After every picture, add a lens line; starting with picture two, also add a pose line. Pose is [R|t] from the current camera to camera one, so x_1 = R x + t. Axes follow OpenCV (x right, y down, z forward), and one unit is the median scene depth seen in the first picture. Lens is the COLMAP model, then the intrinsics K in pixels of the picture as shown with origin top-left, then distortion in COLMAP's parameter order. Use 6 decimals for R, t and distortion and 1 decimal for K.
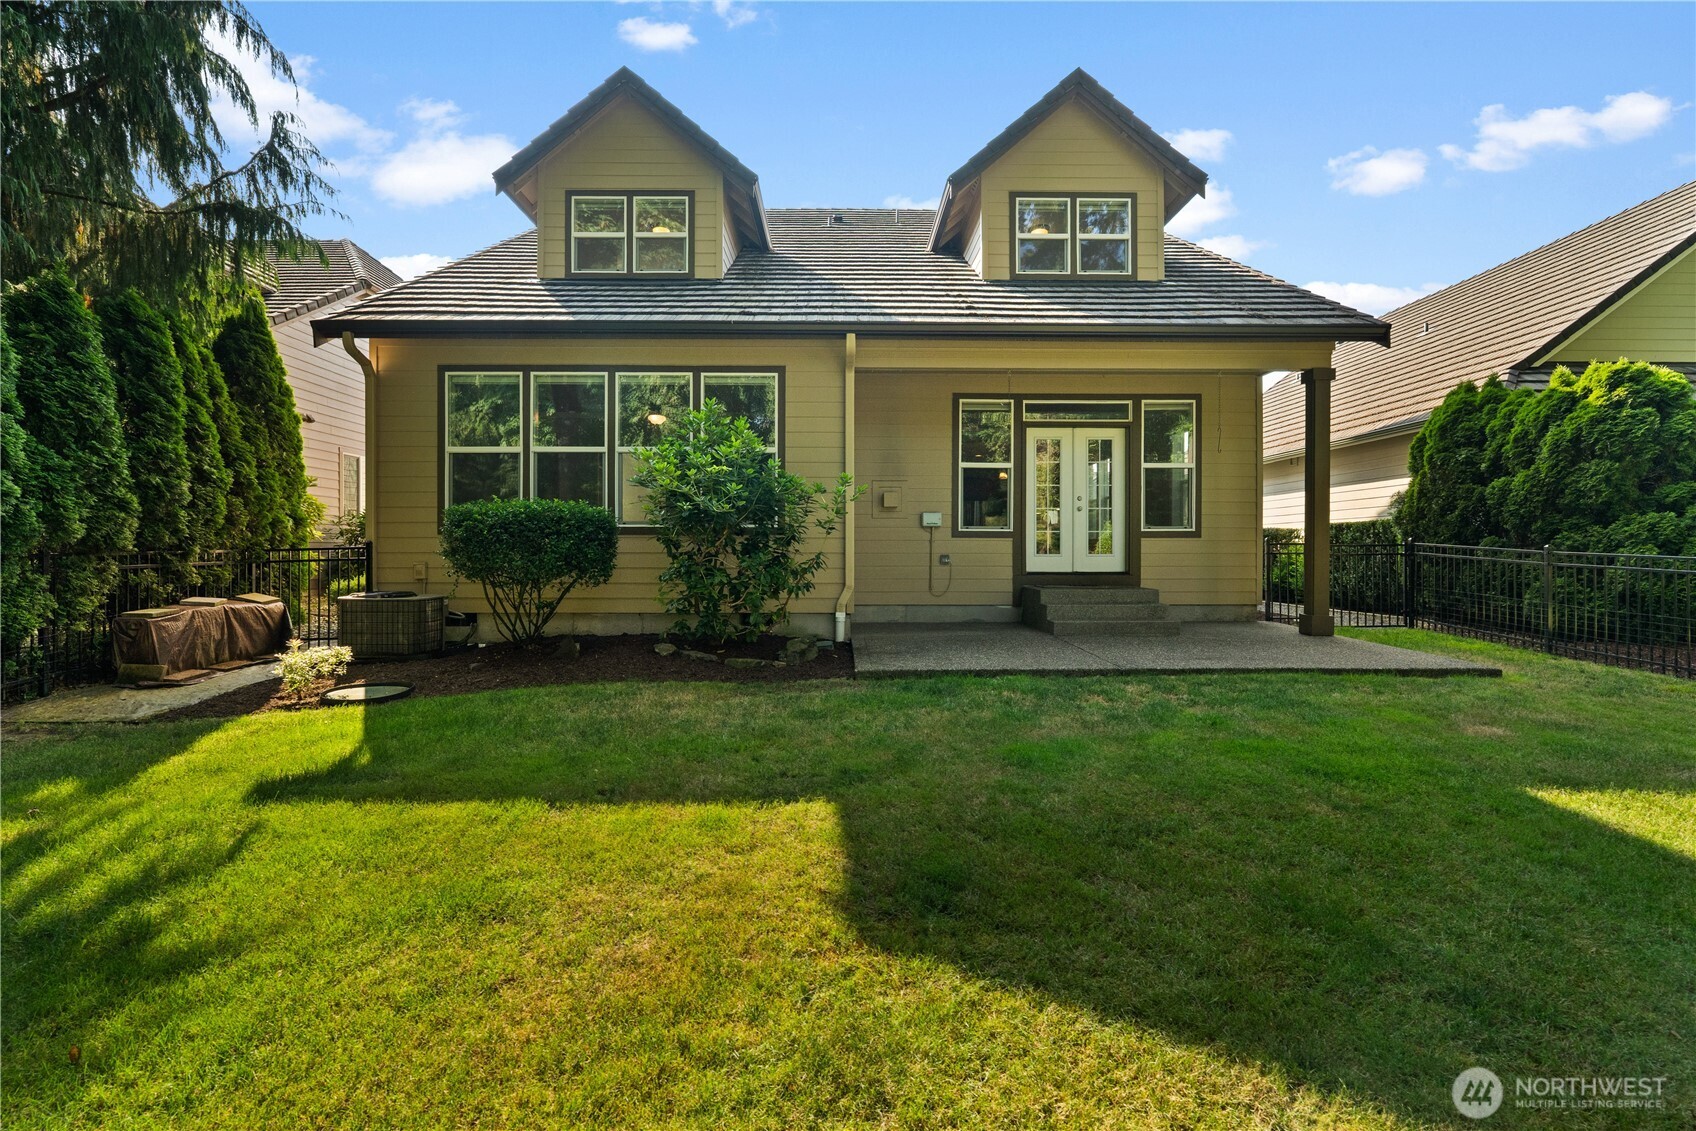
lens RADIAL K [[779.1, 0, 836.5], [0, 779.1, 569.8], [0, 0, 1]] dist [-0.000643, 0.000347]
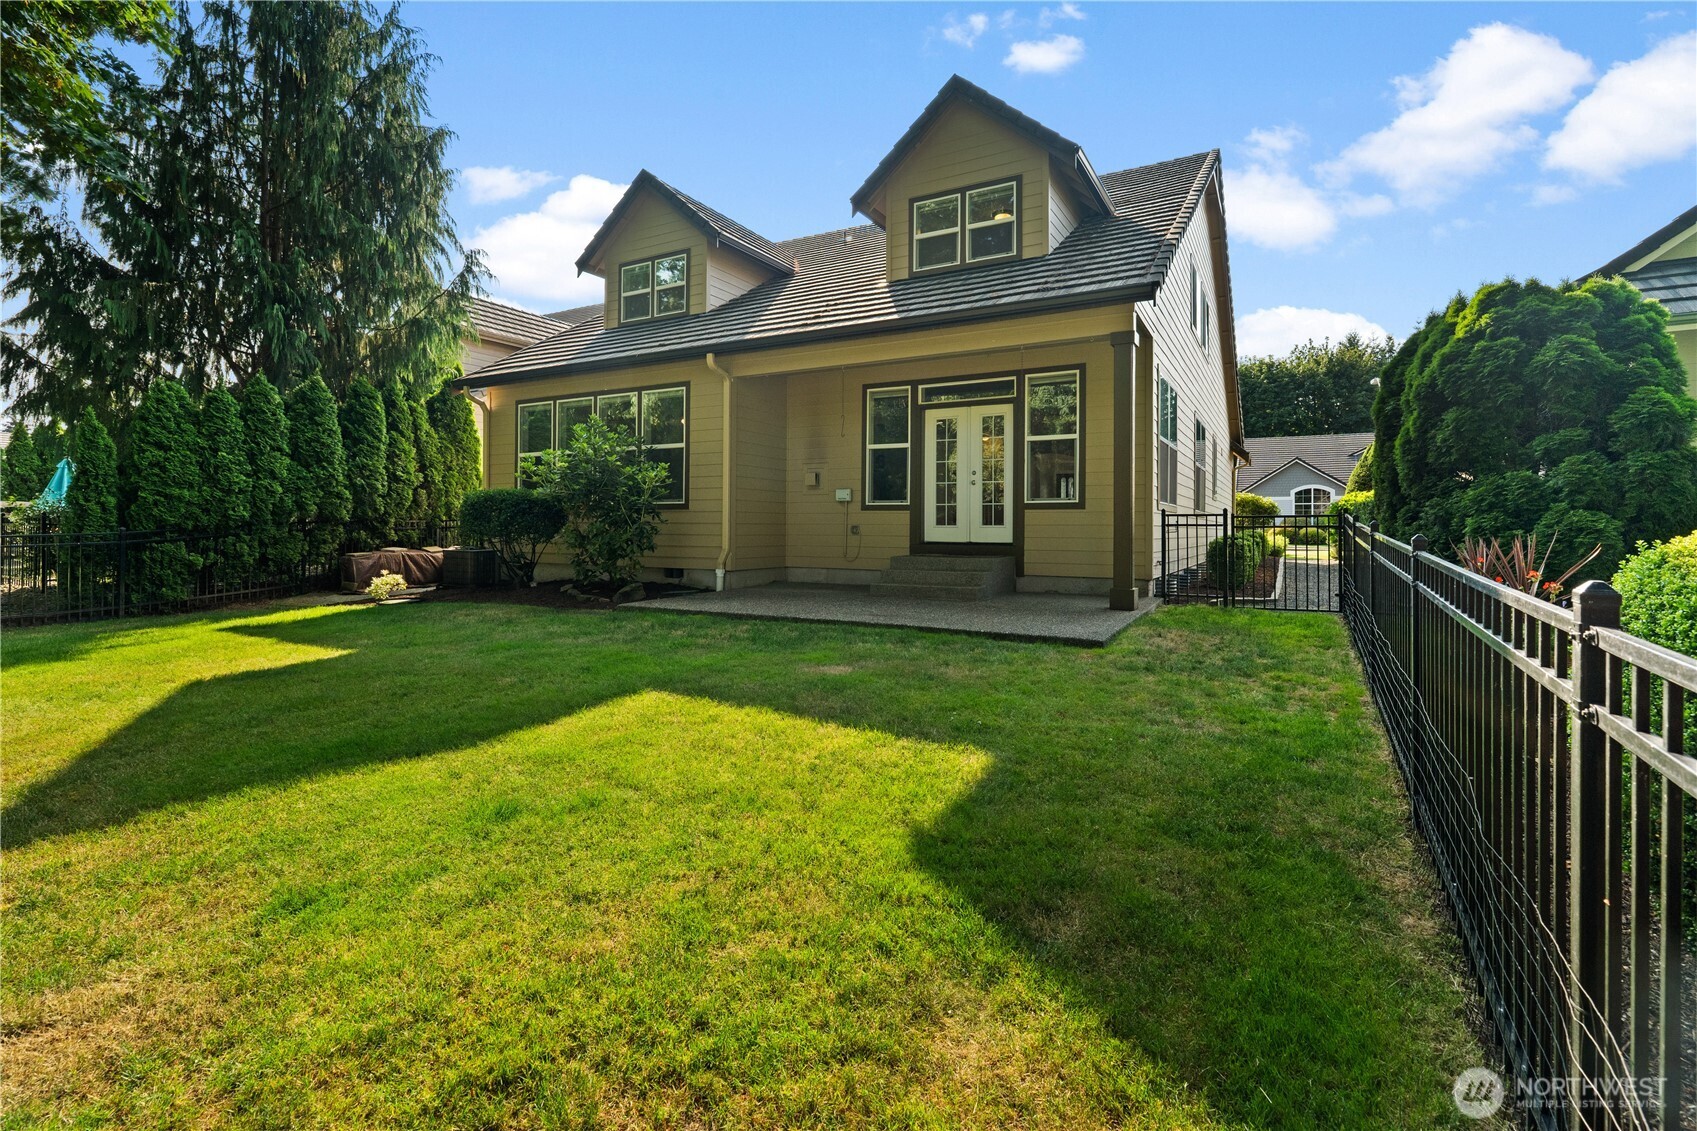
lens RADIAL K [[791.7, 0, 848.9], [0, 791.7, 538.8], [0, 0, 1]] dist [0.000217, -0.000199]
pose [[0.862354, 0.010817, -0.506191, 0.733549], [-0.016013, 0.999854, -0.005913, 0.007500], [0.506053, 0.013204, 0.862401, -0.011981]]
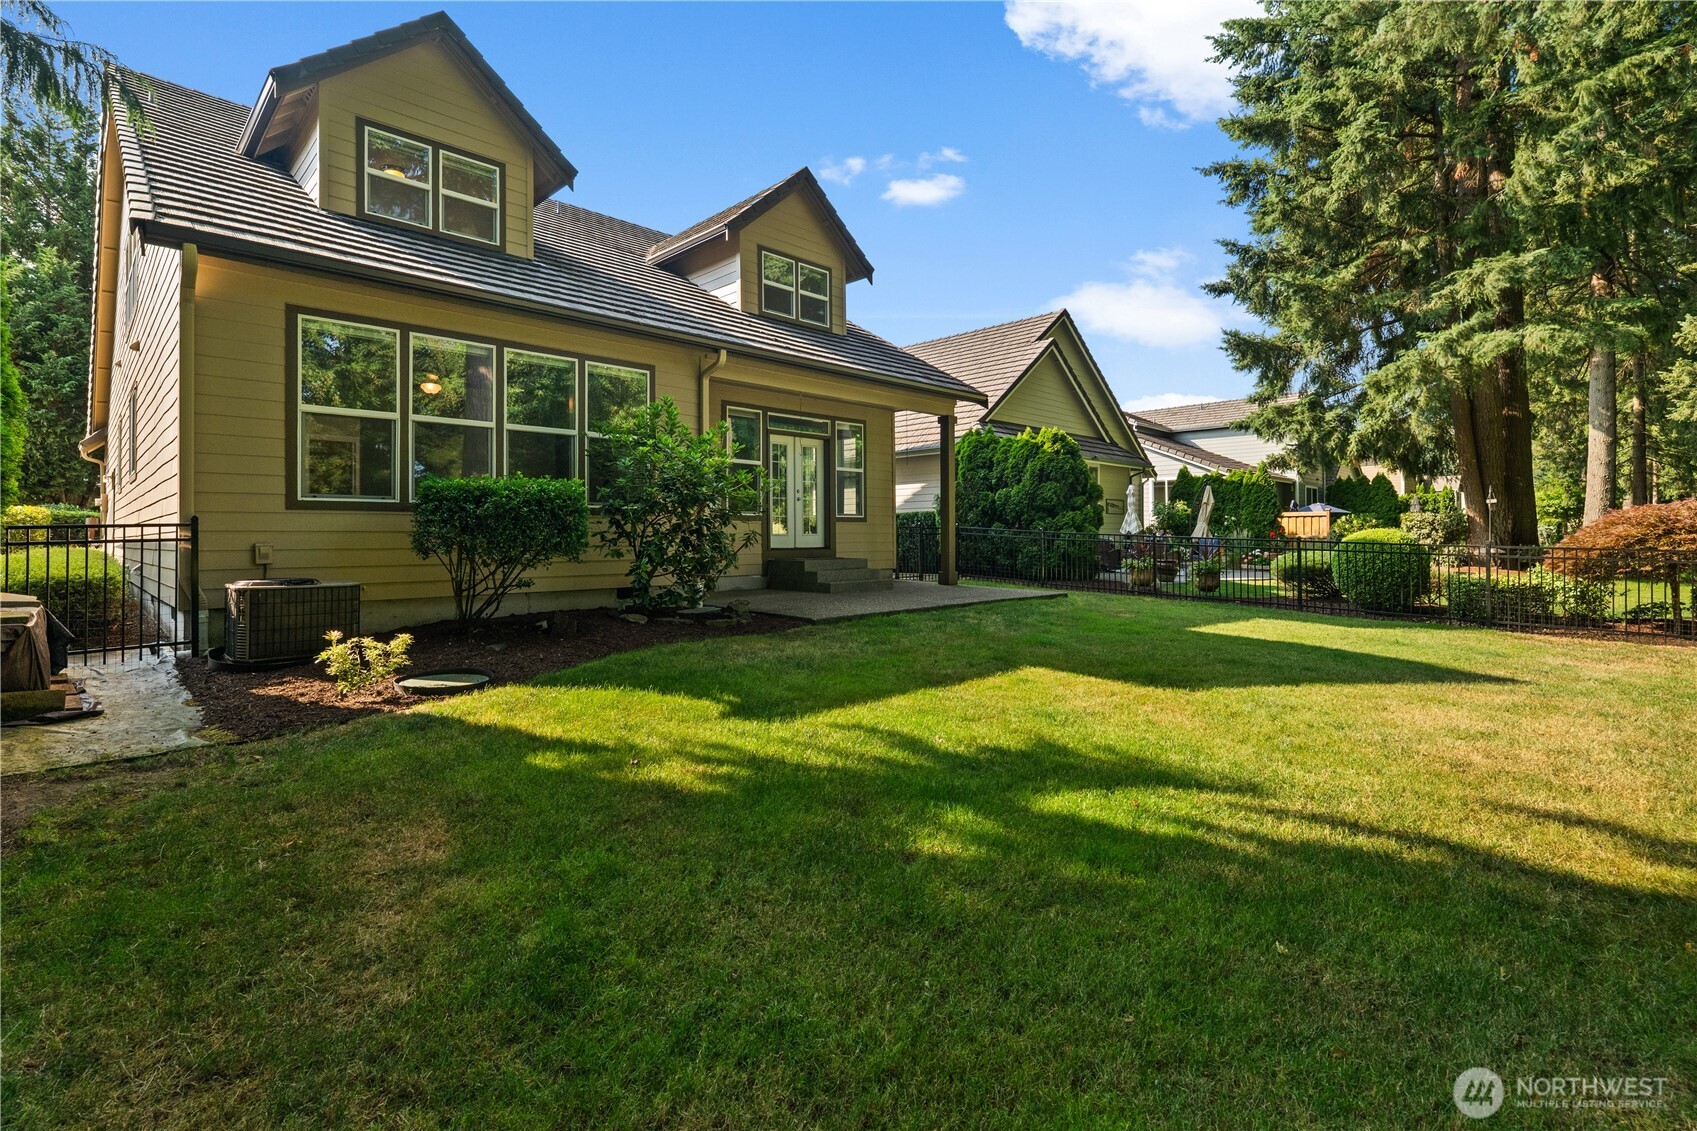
lens RADIAL K [[791.7, 0, 848.9], [0, 791.7, 538.8], [0, 0, 1]] dist [0.000217, -0.000199]
pose [[0.720822, -0.004848, 0.693104, -0.562733], [0.016047, 0.999824, -0.009696, 0.002901], [-0.692935, 0.018112, 0.720773, -0.010860]]
